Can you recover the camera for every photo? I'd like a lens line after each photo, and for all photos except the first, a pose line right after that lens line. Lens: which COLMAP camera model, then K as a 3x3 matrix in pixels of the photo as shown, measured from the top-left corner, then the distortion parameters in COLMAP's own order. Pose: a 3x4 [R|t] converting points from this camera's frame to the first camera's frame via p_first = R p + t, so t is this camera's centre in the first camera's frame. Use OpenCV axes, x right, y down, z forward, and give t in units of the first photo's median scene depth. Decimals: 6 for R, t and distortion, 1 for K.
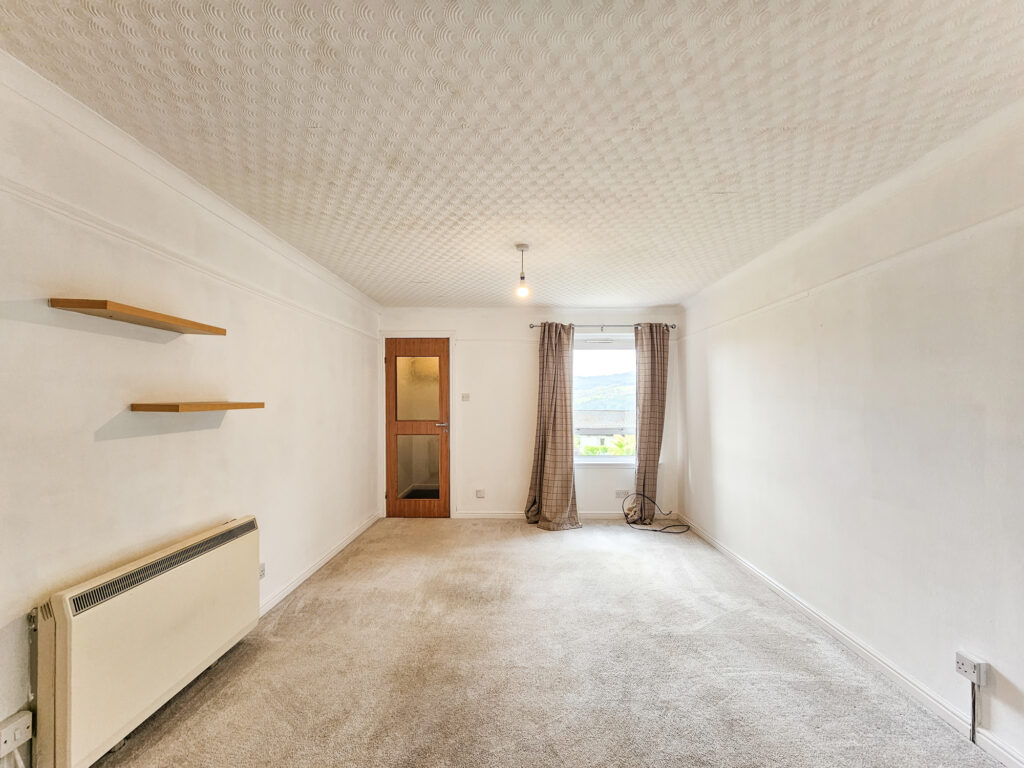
lens RADIAL K [[425.6, 0, 525.2], [0, 425.6, 399.9], [0, 0, 1]] dist [0.000184, -0.000033]
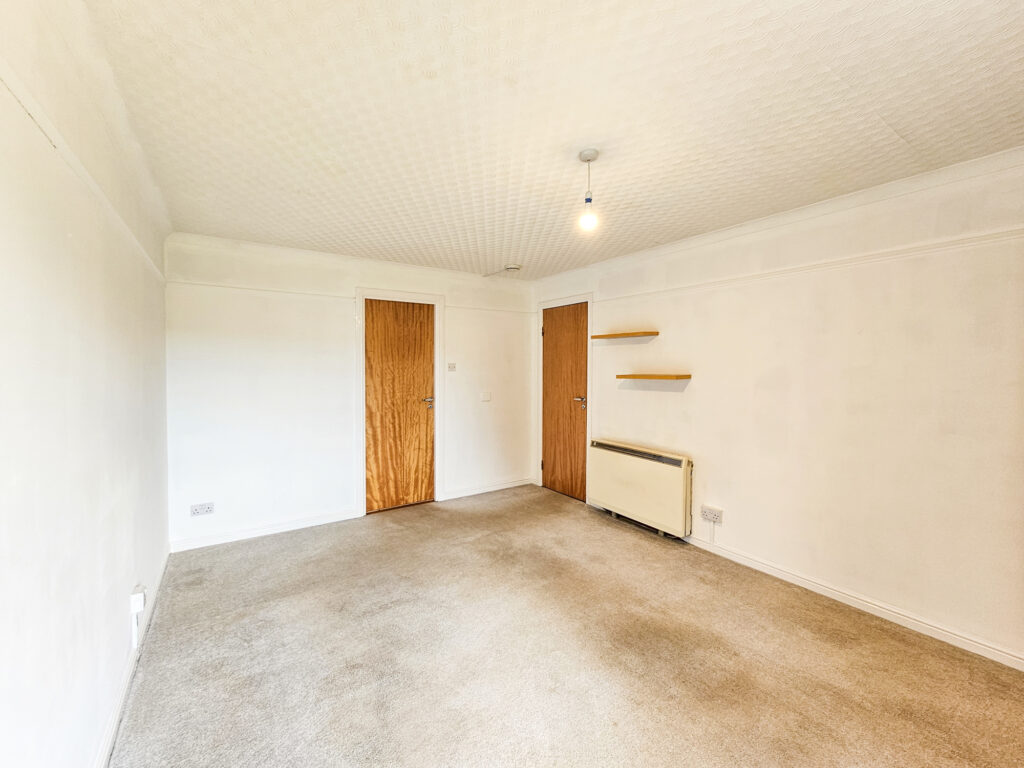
lens RADIAL K [[425.6, 0, 515.2], [0, 425.6, 379.2], [0, 0, 1]] dist [0.000184, -0.000033]
pose [[-0.833580, 0.017595, -0.552119, 0.302903], [0.001685, 0.999569, 0.029311, -0.012294], [0.552397, 0.023502, -0.833250, 0.979333]]
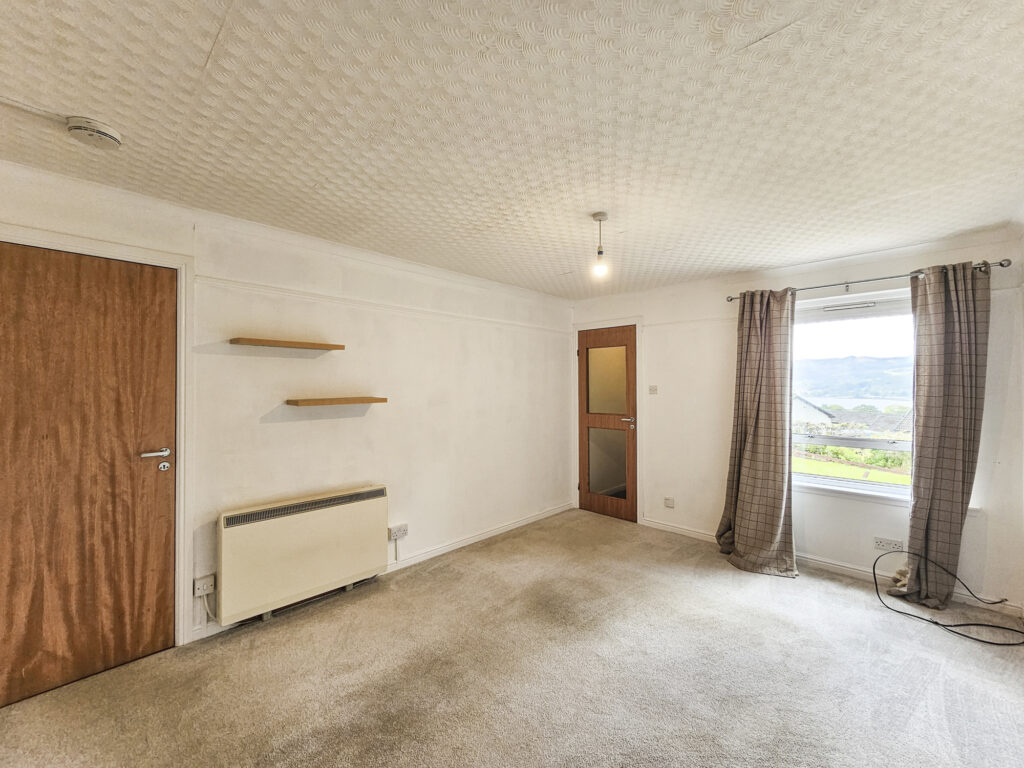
lens RADIAL K [[425.6, 0, 515.6], [0, 425.6, 385.7], [0, 0, 1]] dist [0.000184, -0.000033]
pose [[0.724146, -0.001133, -0.689646, 0.289676], [0.000296, 0.999999, -0.001333, -0.015634], [0.689646, 0.000761, 0.724146, 0.181739]]
